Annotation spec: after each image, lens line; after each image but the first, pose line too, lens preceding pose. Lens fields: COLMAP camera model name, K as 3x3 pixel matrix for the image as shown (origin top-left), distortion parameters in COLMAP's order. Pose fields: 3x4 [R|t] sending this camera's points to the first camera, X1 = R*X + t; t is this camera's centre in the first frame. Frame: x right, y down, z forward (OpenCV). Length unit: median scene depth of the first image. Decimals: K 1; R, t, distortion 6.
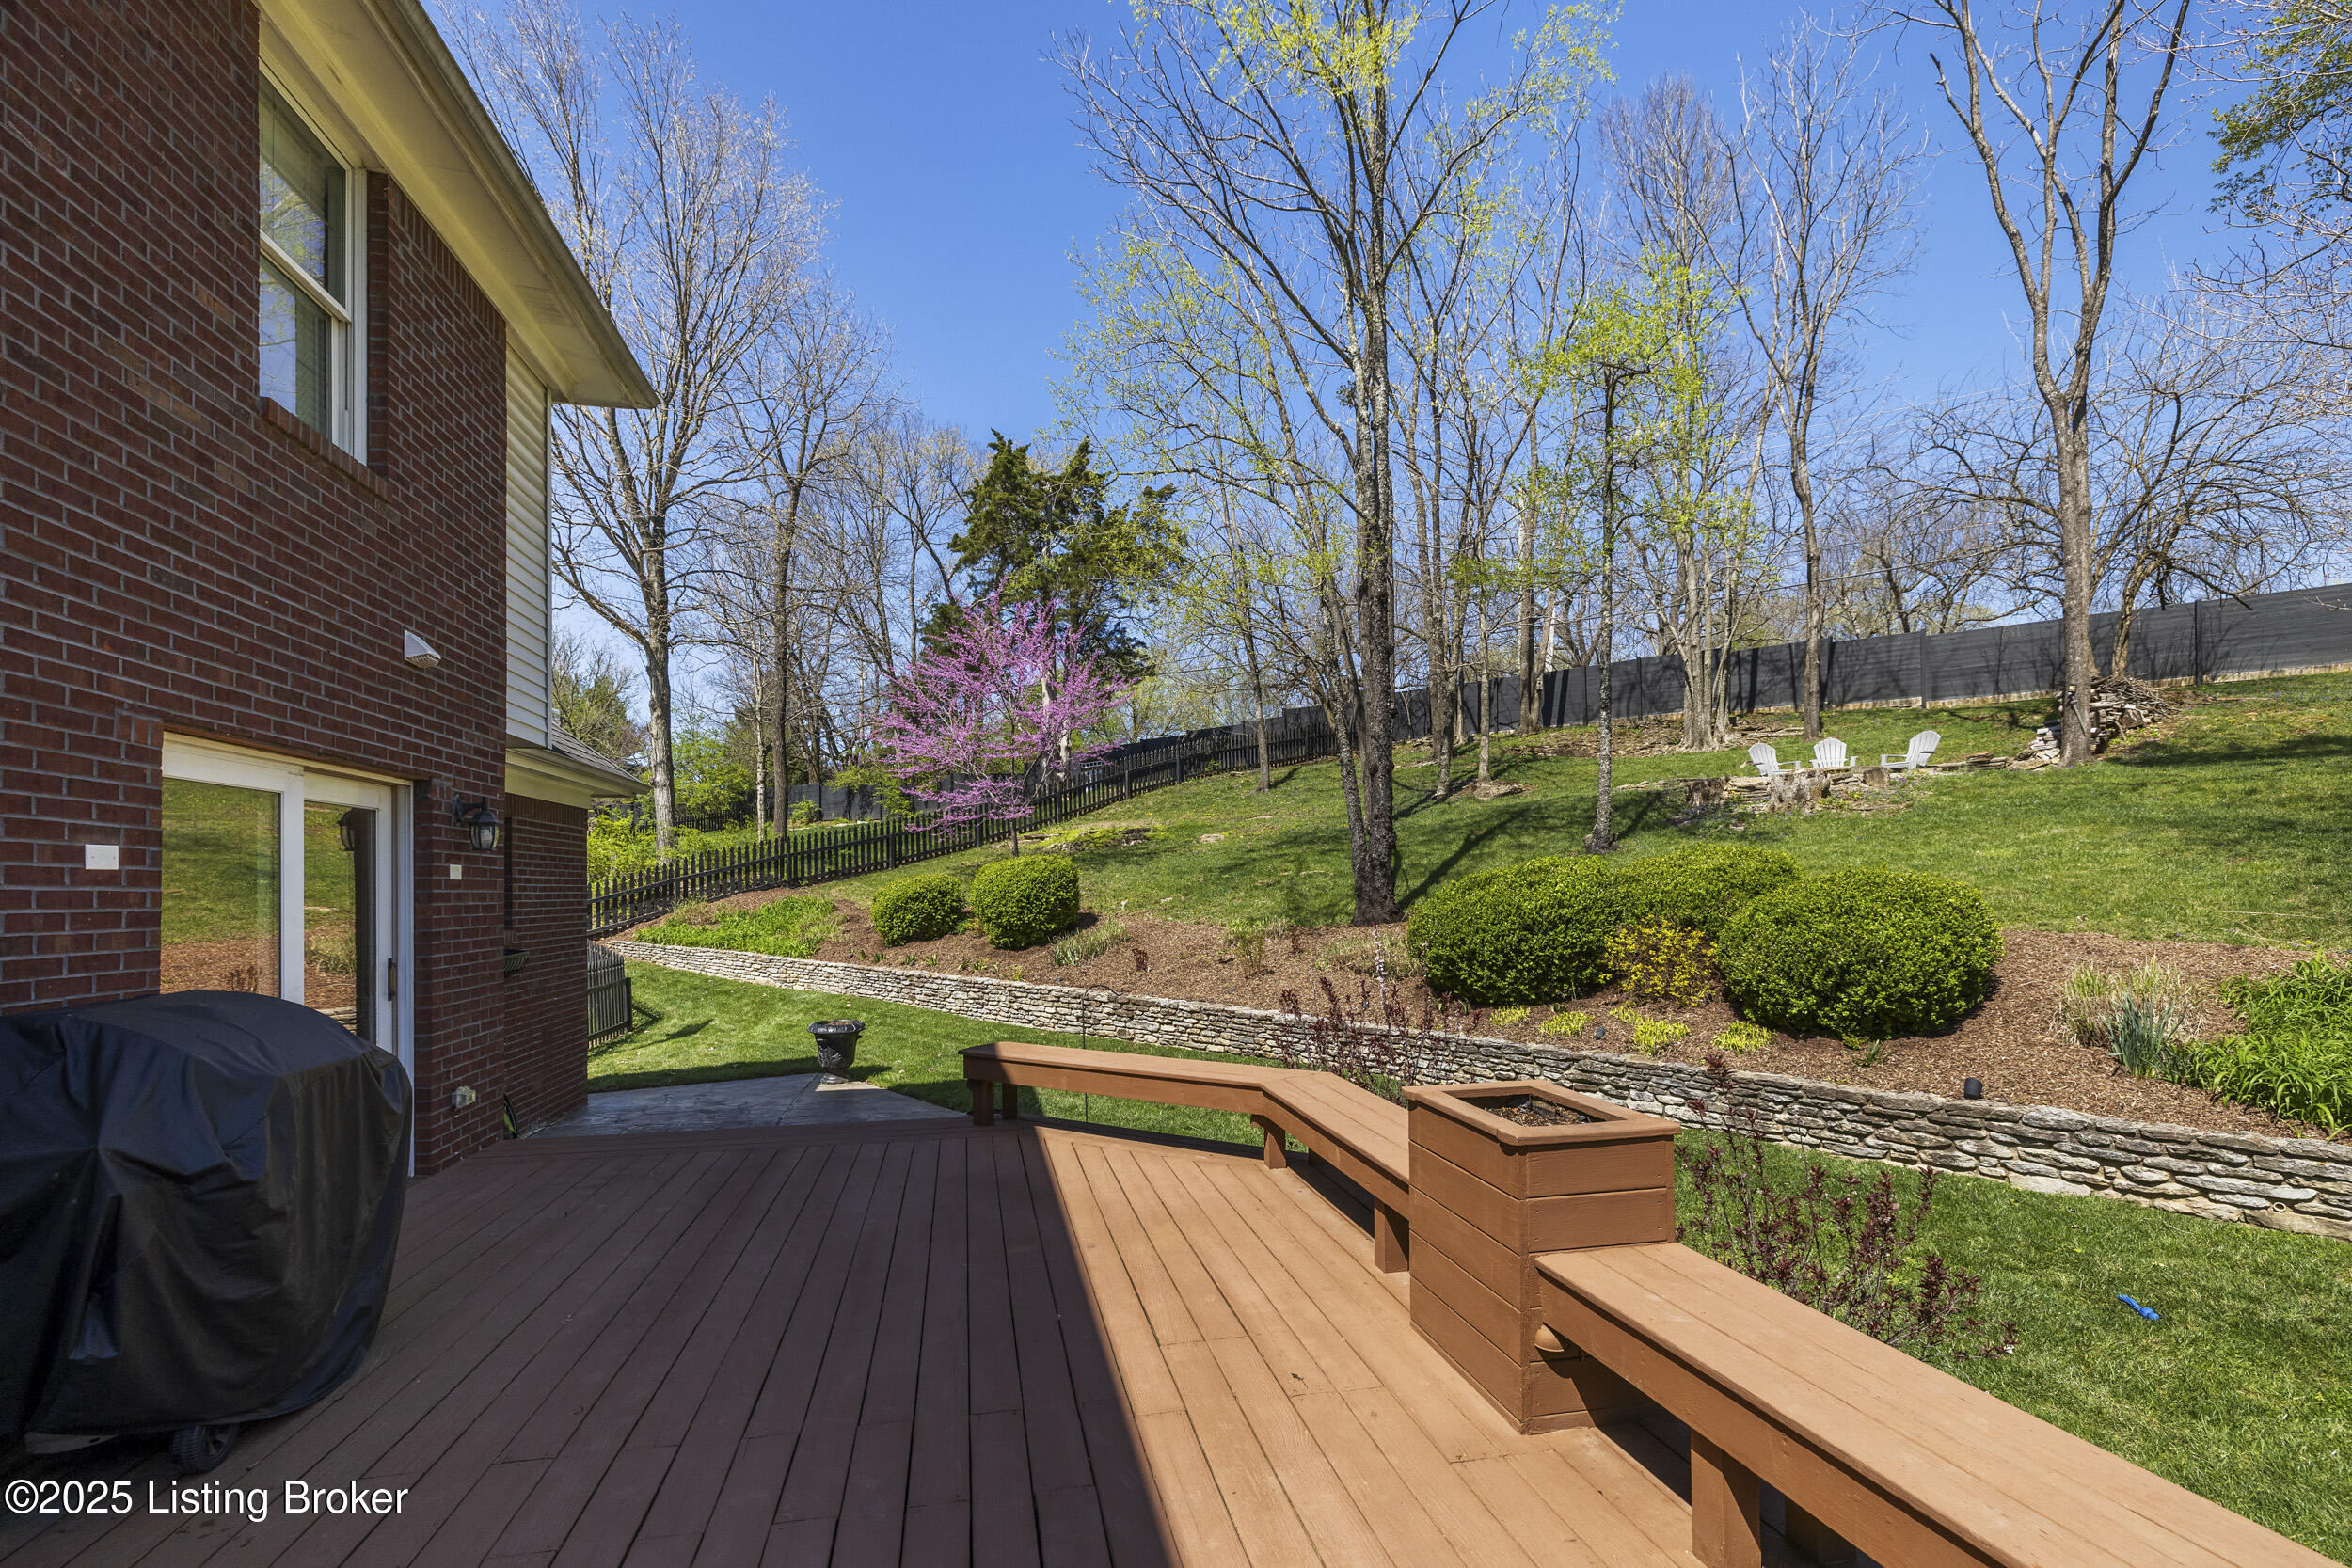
lens RADIAL K [[1014.1, 0, 1166.9], [0, 1014.1, 803.4], [0, 0, 1]] dist [0.000197, 0.000244]
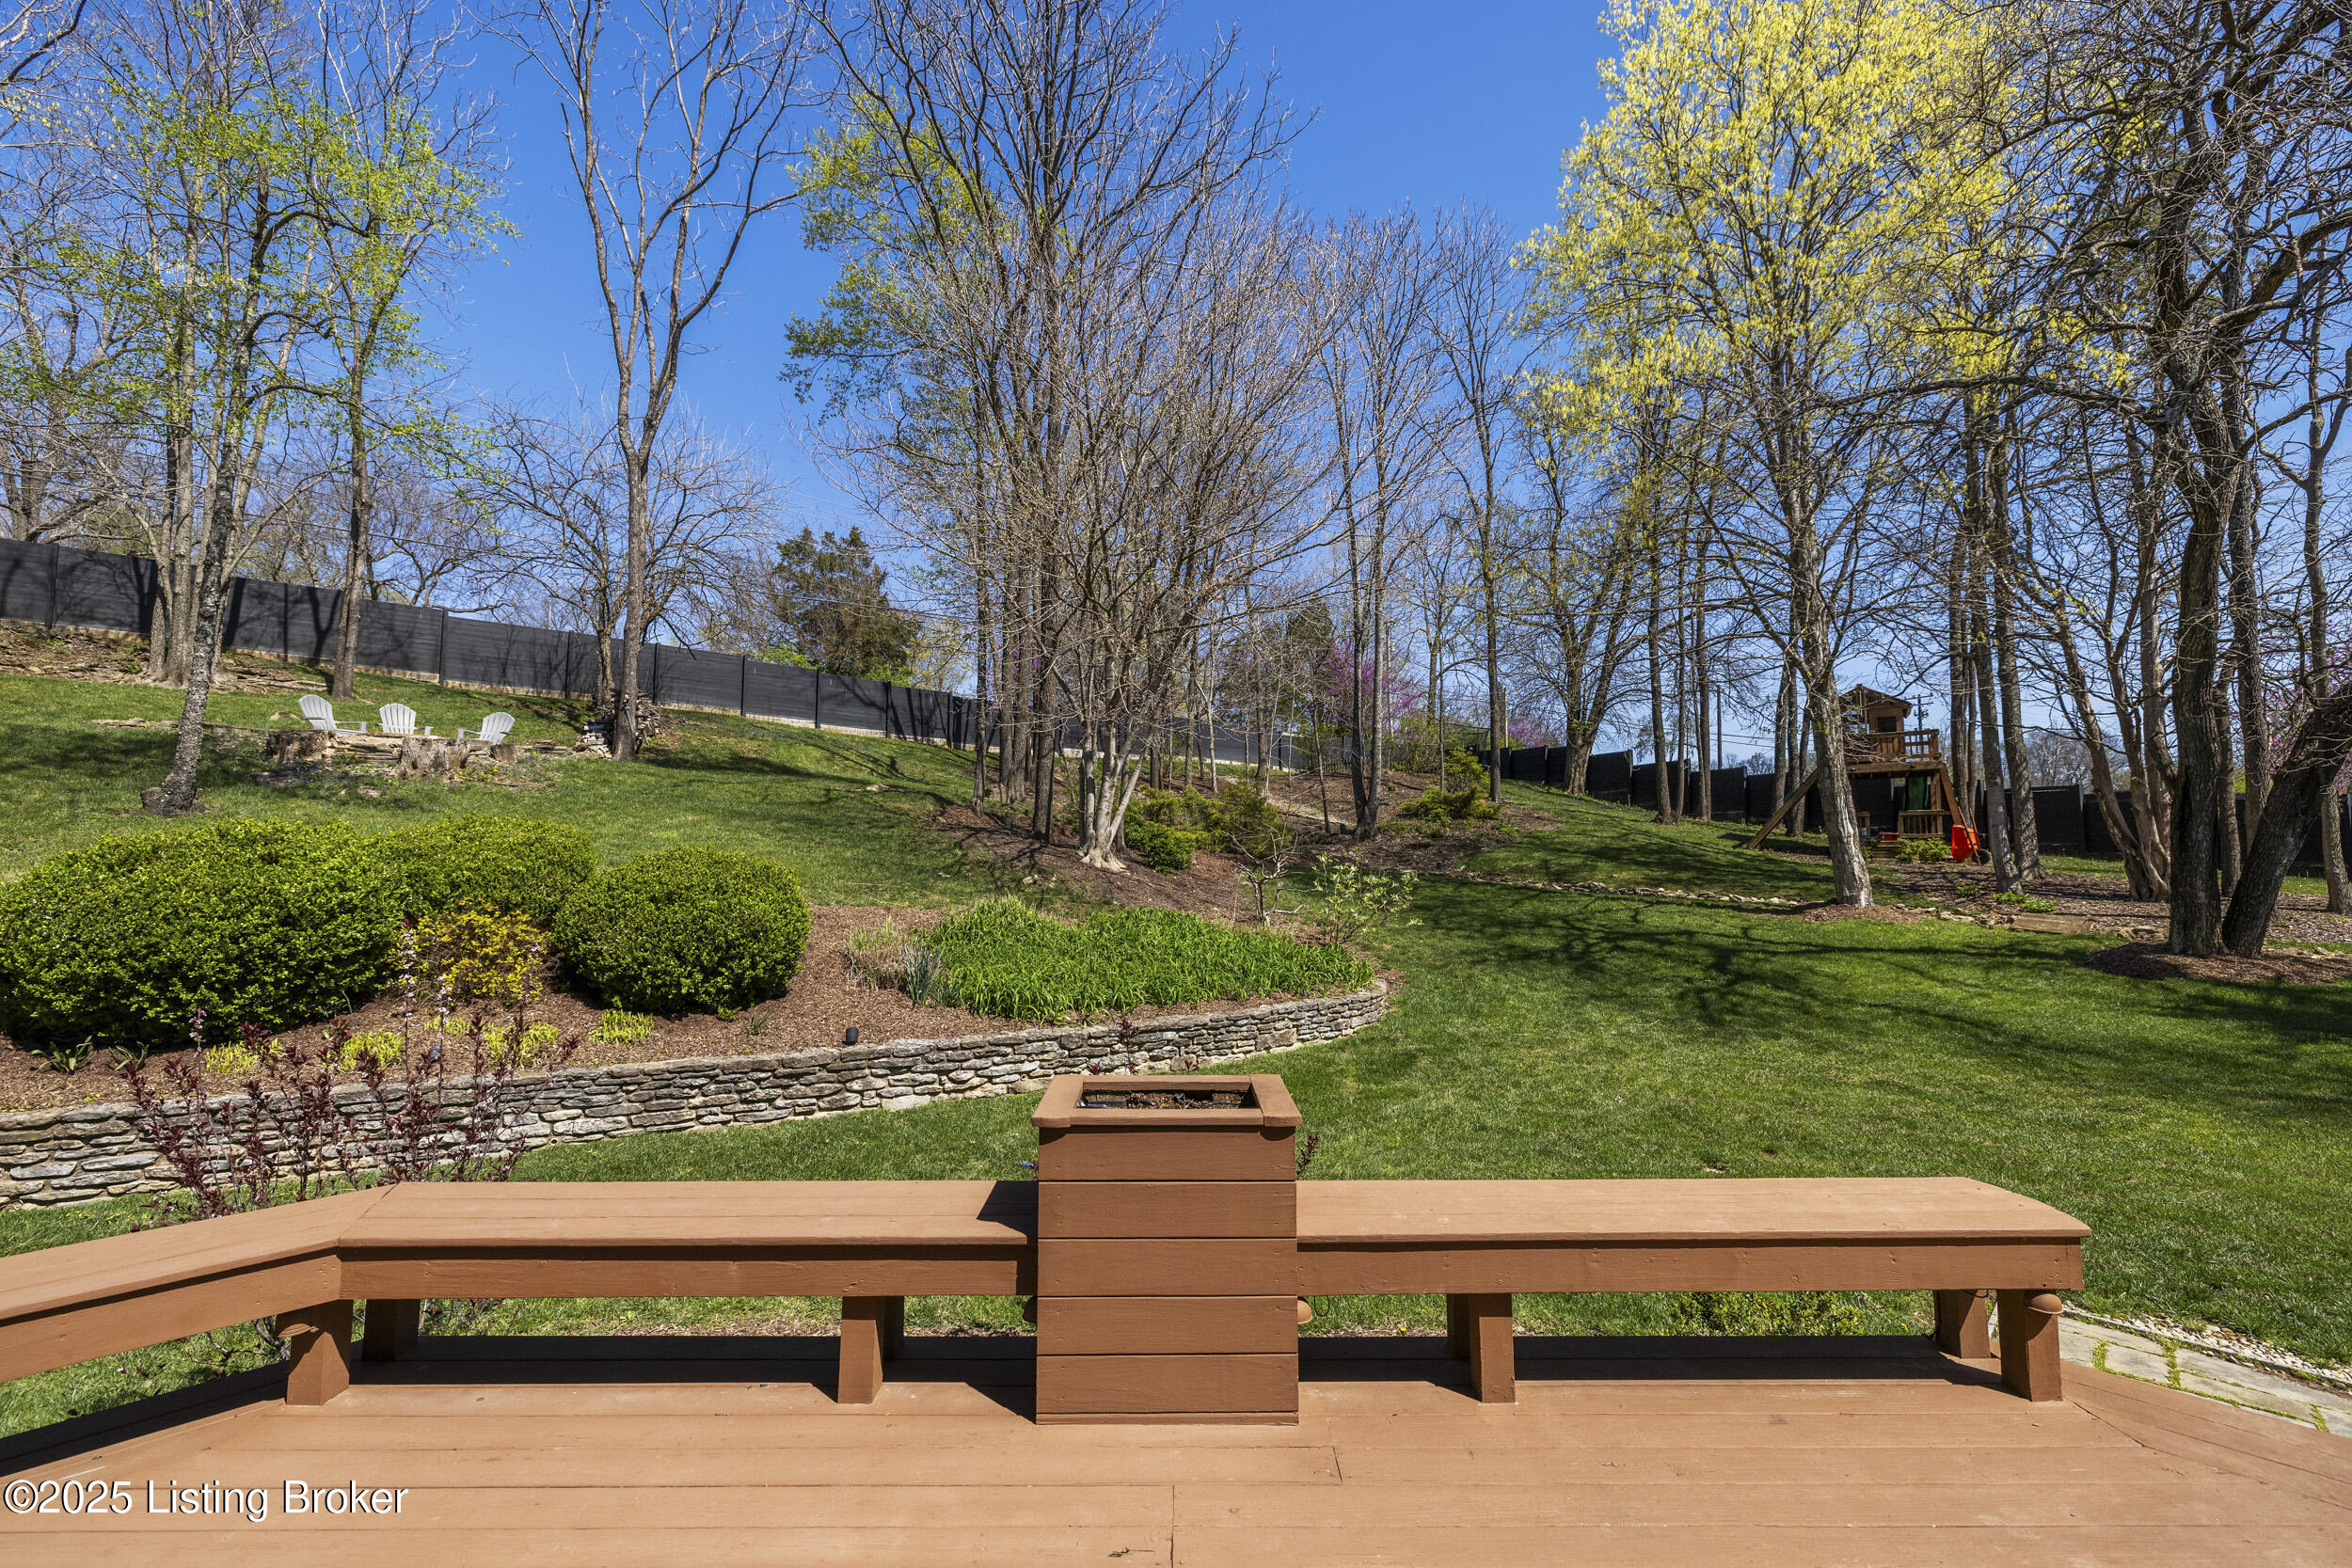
lens RADIAL K [[984.9, 0, 1169.4], [0, 984.9, 736.2], [0, 0, 1]] dist [-0.003439, 0.000279]
pose [[0.190369, 0.131341, 0.972887, -0.266917], [-0.086572, 0.989395, -0.116630, 0.031313], [-0.977888, -0.062022, 0.199721, 0.375657]]
